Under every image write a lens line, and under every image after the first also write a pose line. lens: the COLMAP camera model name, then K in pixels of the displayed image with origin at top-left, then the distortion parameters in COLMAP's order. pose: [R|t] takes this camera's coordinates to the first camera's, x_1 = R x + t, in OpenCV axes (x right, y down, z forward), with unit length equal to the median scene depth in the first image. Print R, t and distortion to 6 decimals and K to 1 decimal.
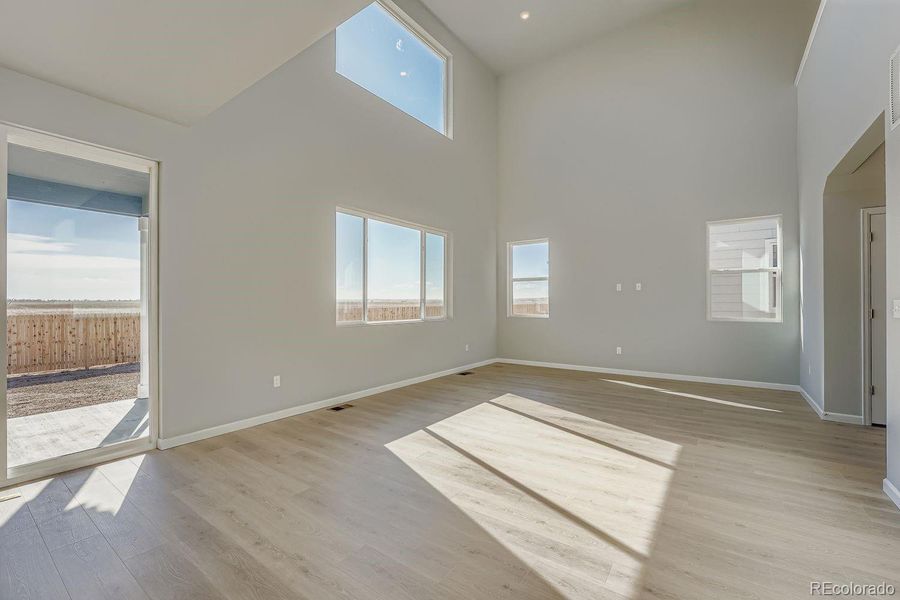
lens RADIAL K [[376.9, 0, 450.0], [0, 376.9, 300.0], [0, 0, 1]] dist [-0.001506, -0.000193]
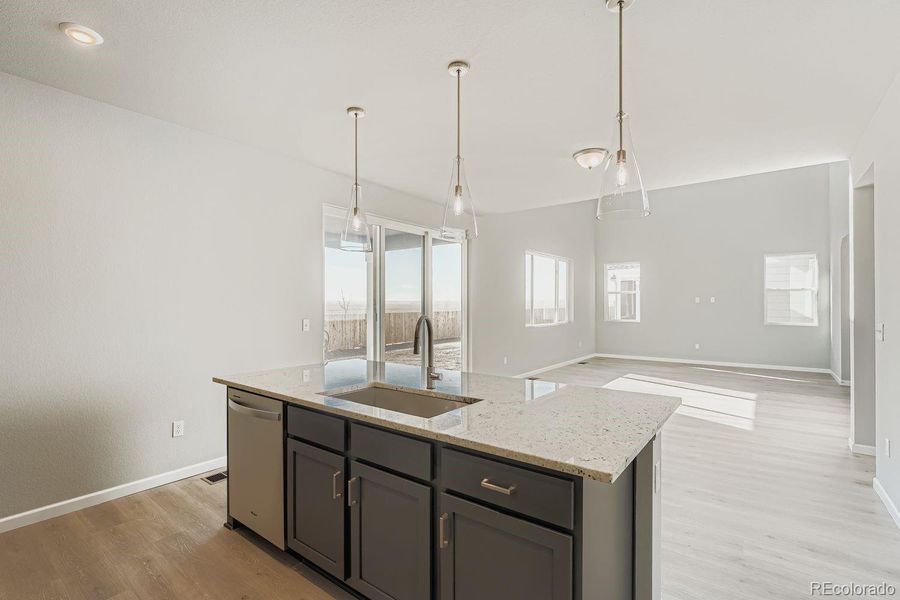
lens RADIAL K [[414.7, 0, 450.0], [0, 414.7, 300.0], [0, 0, 1]] dist [-0.000305, -0.000017]
pose [[0.999687, 0.000921, -0.025008, -0.556203], [-0.001003, 0.999994, -0.003256, -0.037454], [0.025004, 0.003280, 0.999682, -0.709300]]
